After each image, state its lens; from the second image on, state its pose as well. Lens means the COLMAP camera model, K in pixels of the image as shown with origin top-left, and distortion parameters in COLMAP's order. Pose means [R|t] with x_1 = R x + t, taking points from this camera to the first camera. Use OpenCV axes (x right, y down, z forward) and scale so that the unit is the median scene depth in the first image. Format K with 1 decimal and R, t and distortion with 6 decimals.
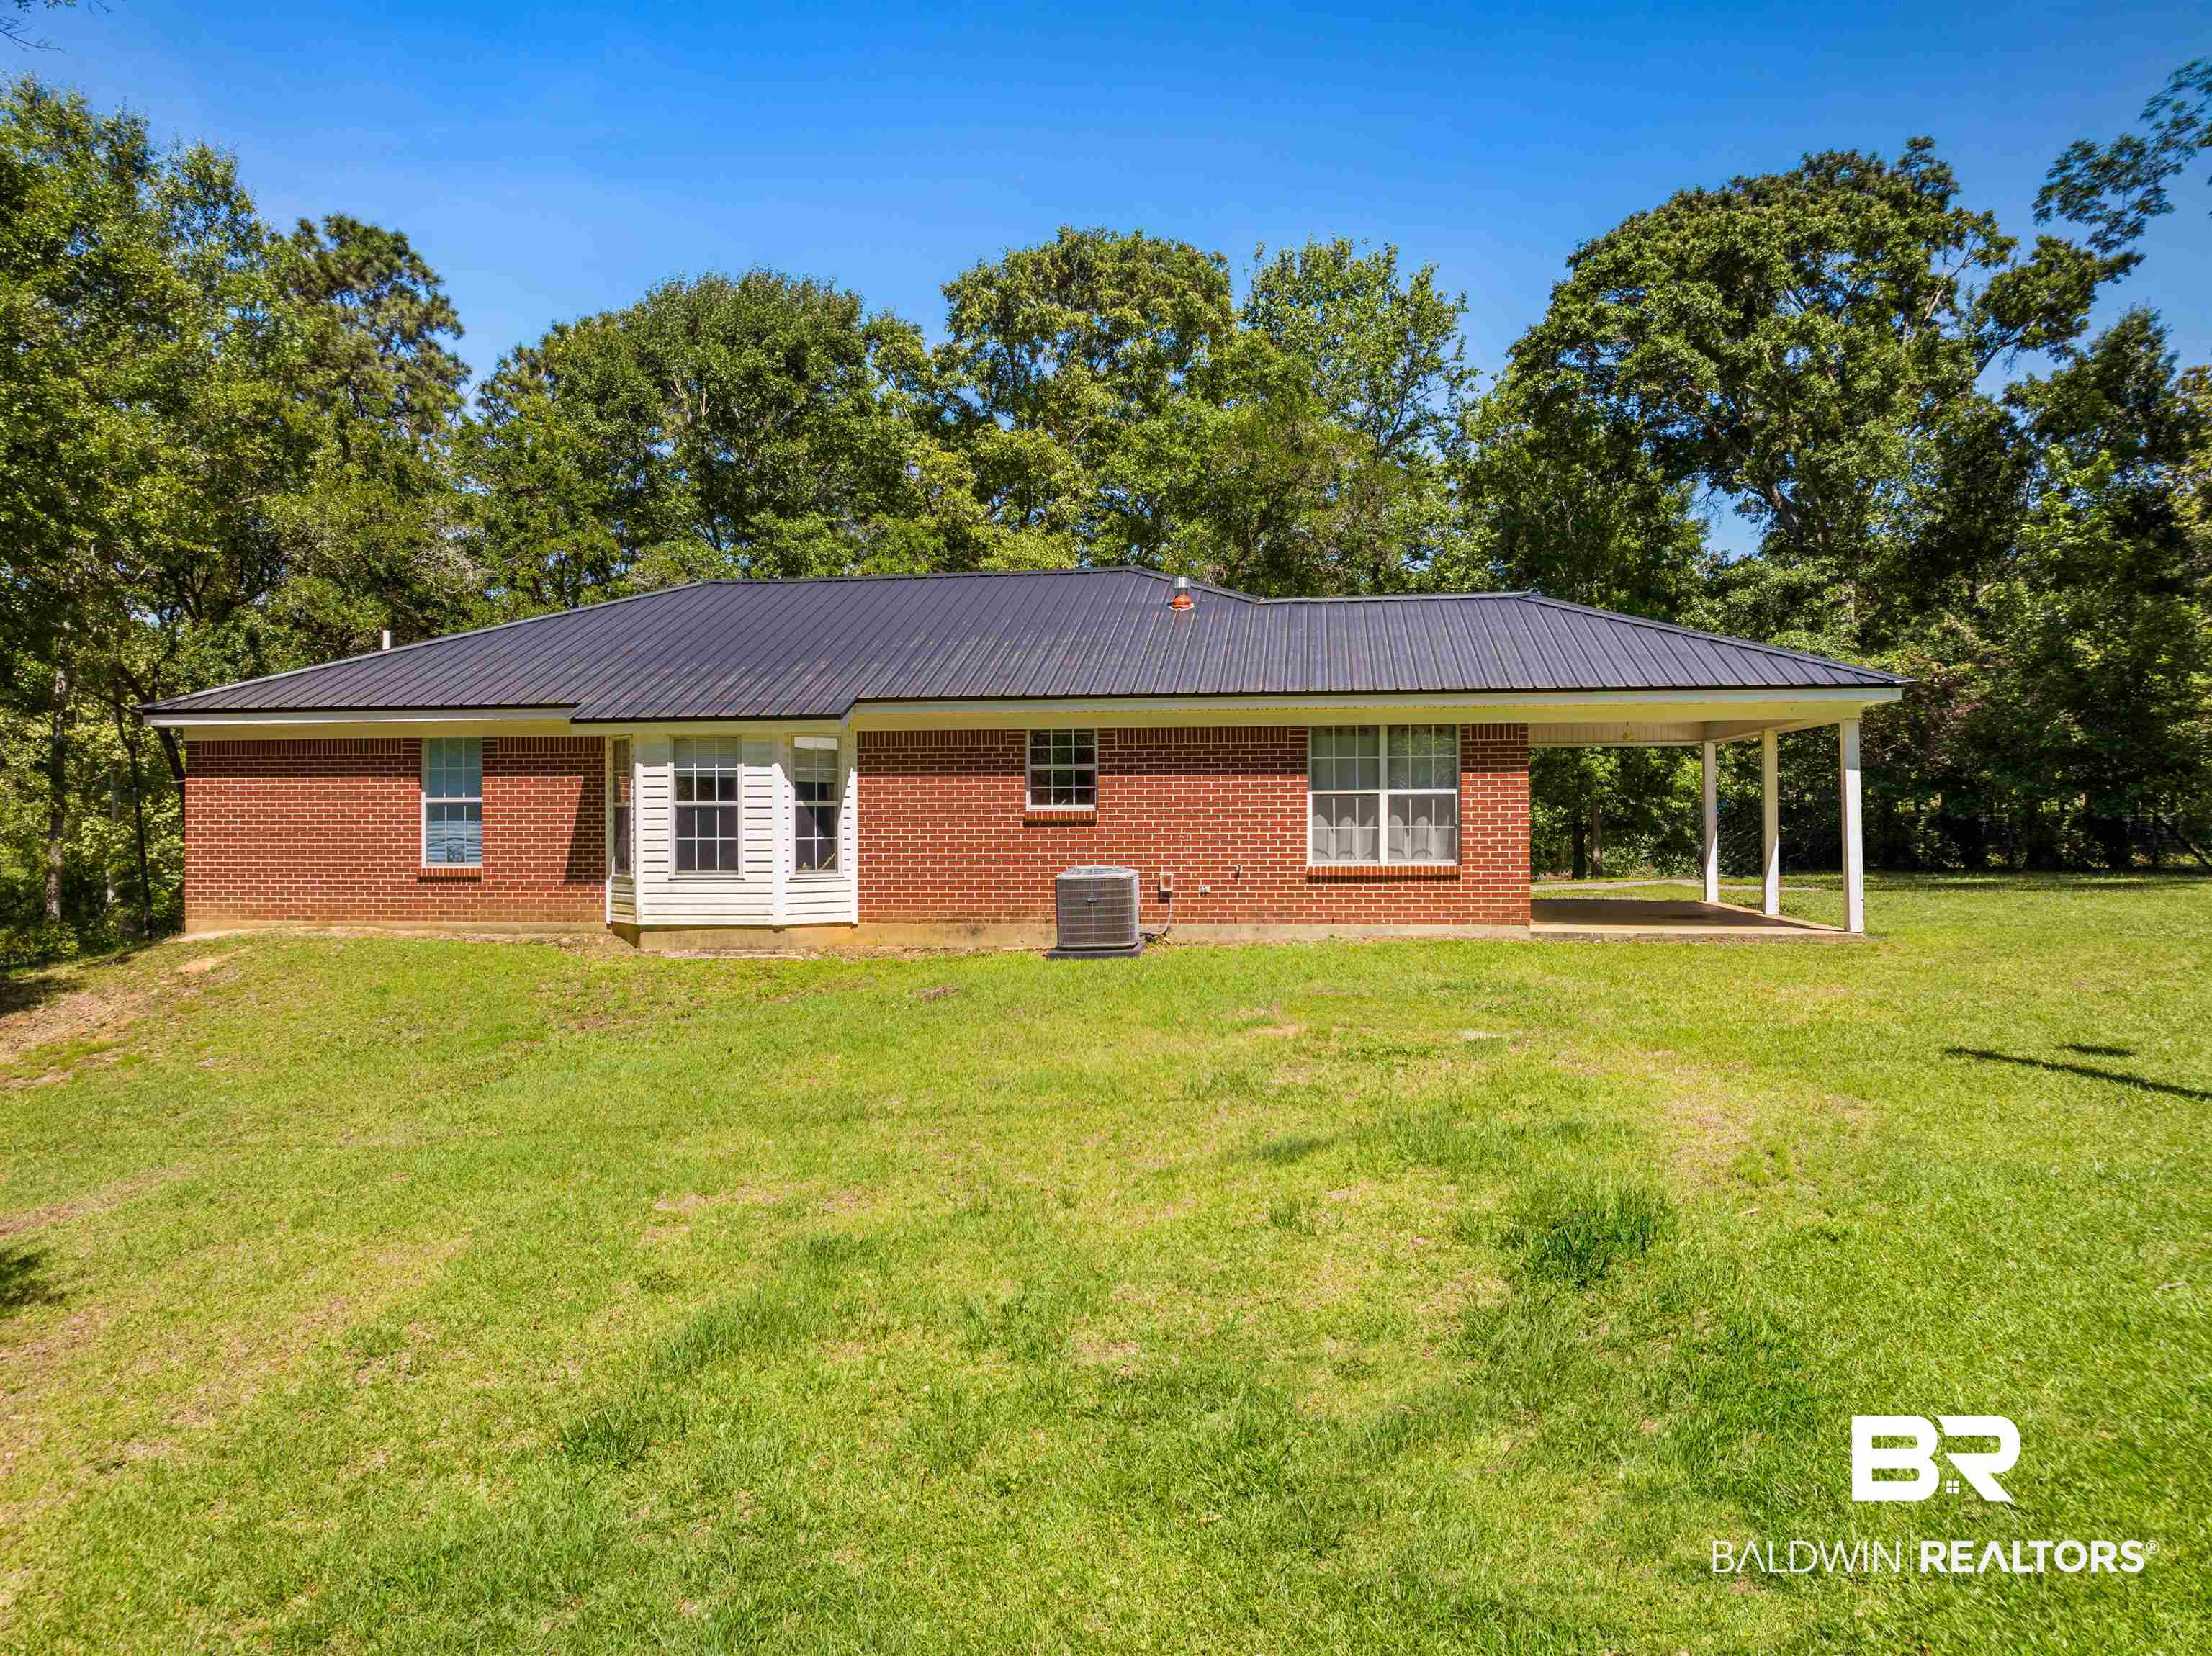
lens RADIAL K [[1598.6, 0, 1096.4], [0, 1598.6, 816.3], [0, 0, 1]] dist [-0.005985, -0.001741]
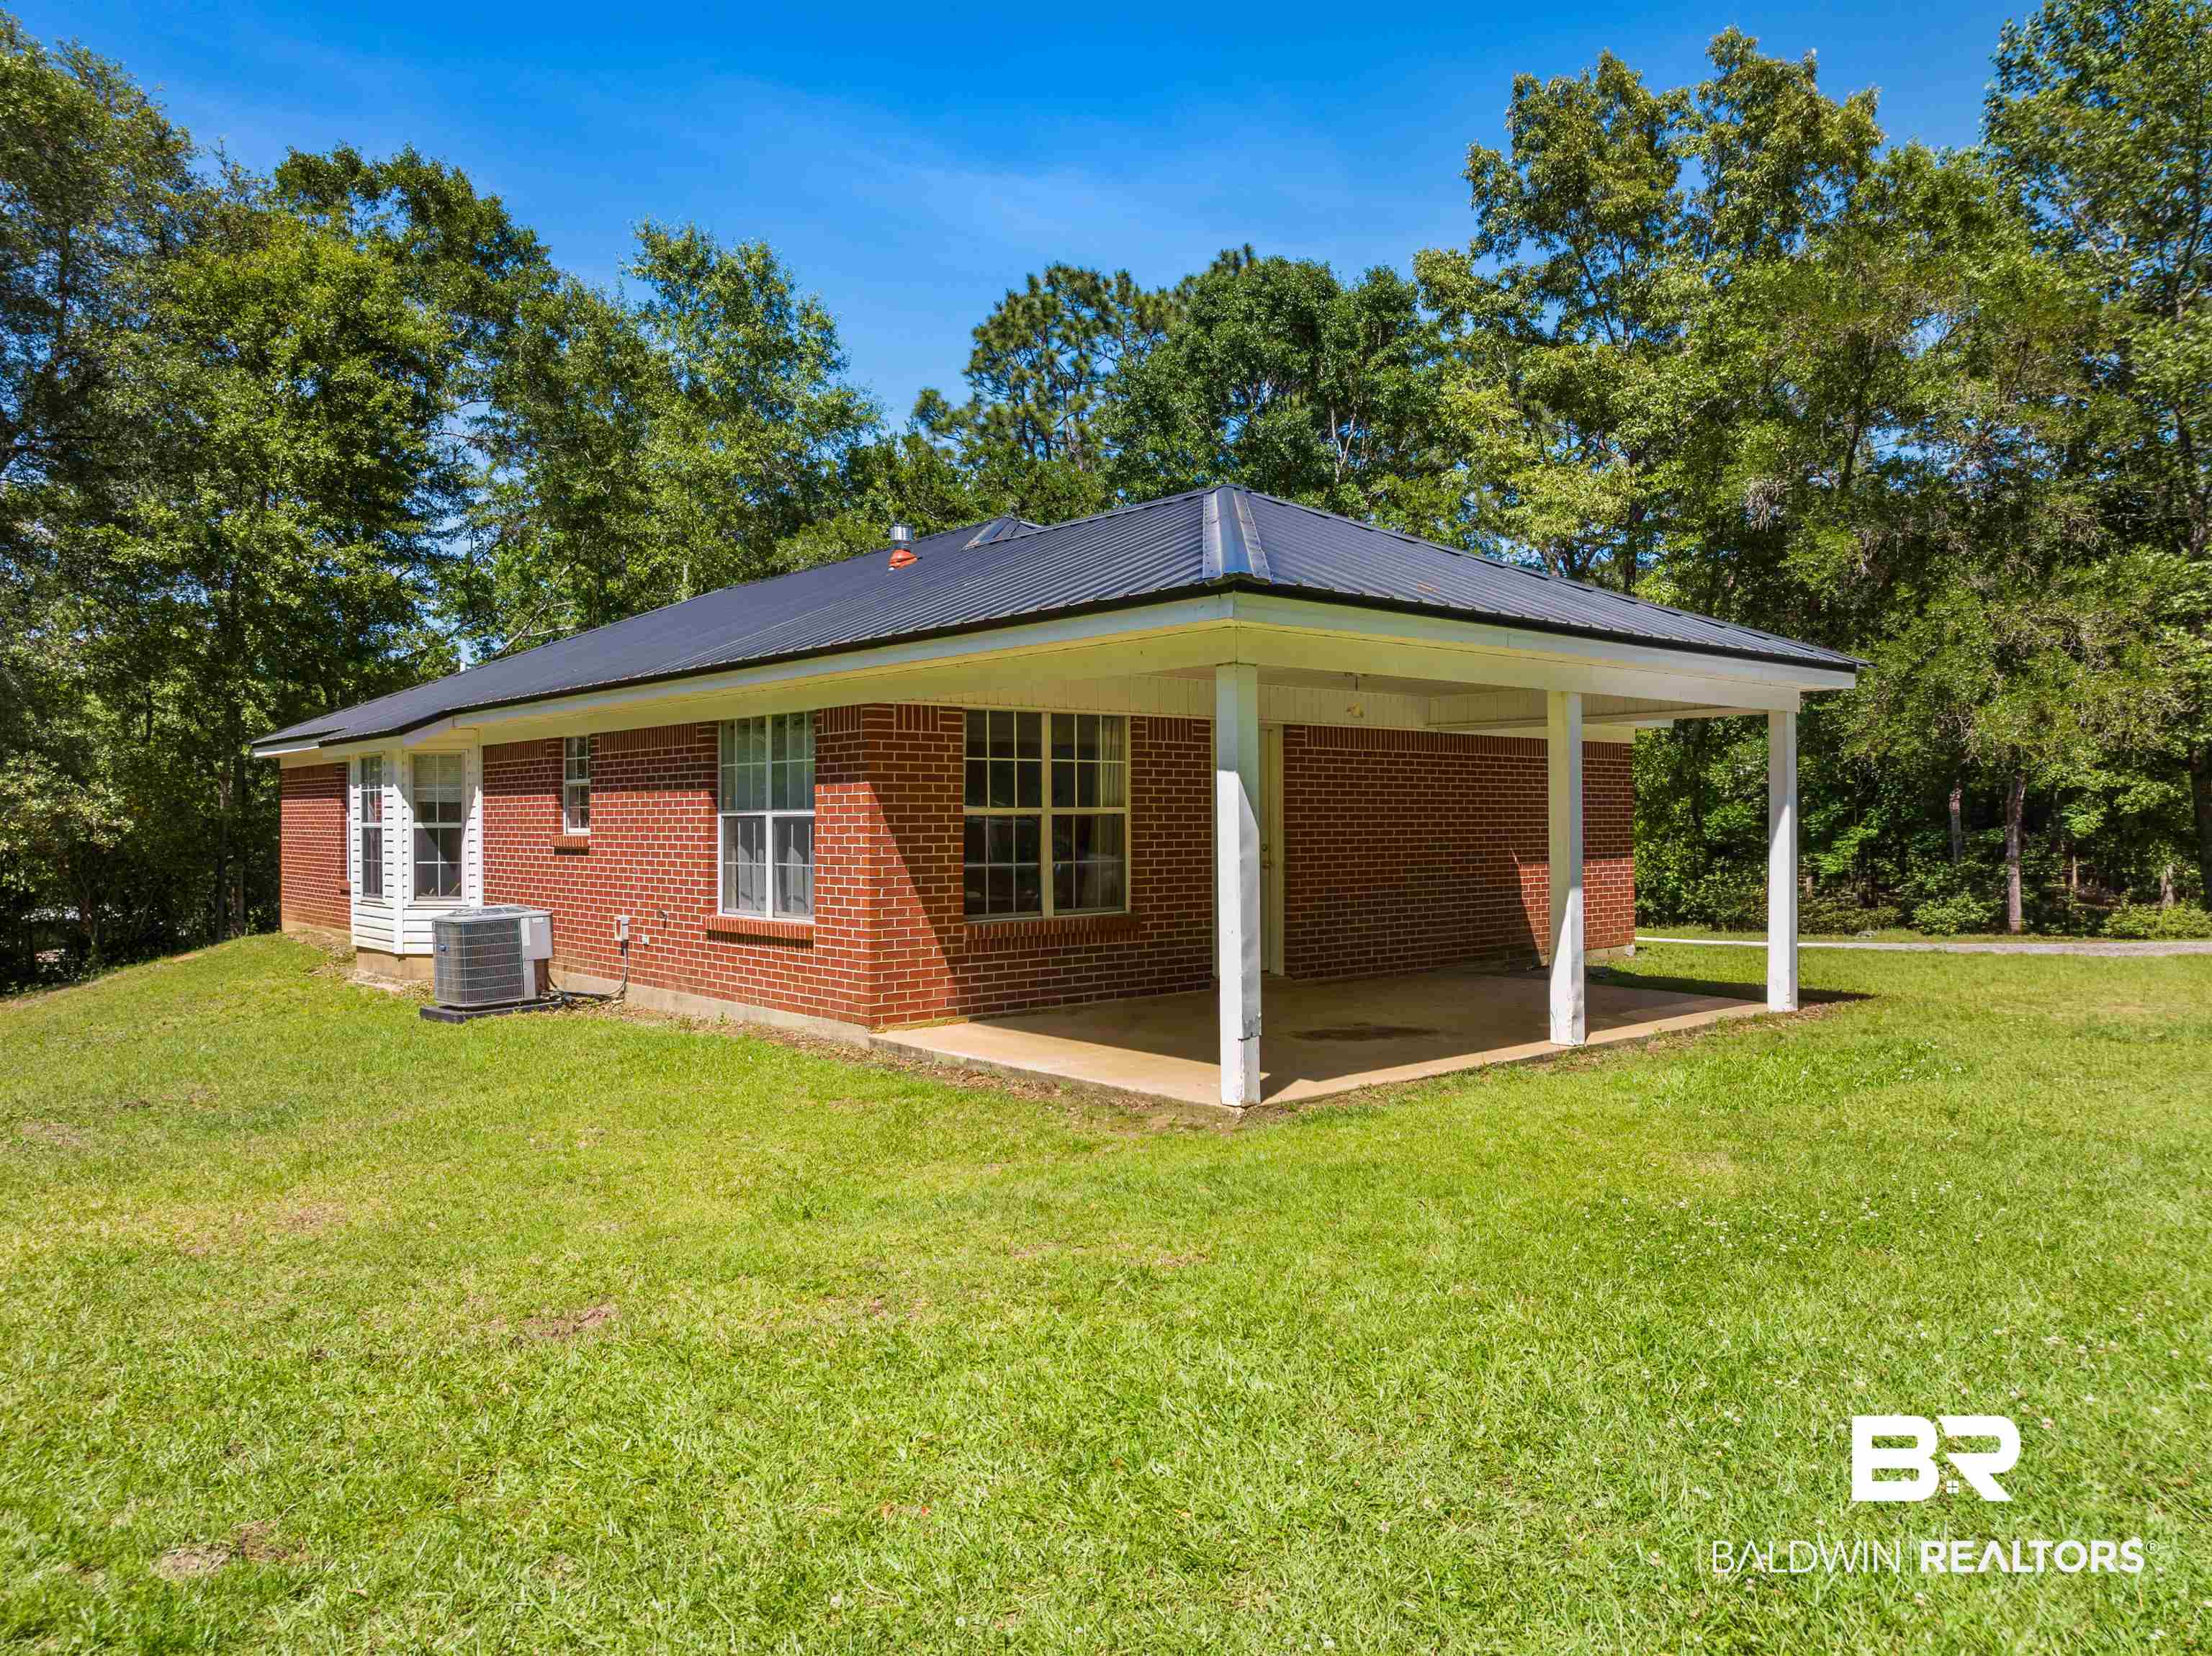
lens RADIAL K [[1598.6, 0, 1096.8], [0, 1598.6, 818.3], [0, 0, 1]] dist [-0.005985, -0.001741]
pose [[0.738050, 0.002298, -0.674742, 0.737557], [0.000916, 0.999990, 0.004409, -0.016044], [0.674745, -0.003872, 0.738041, 0.578007]]
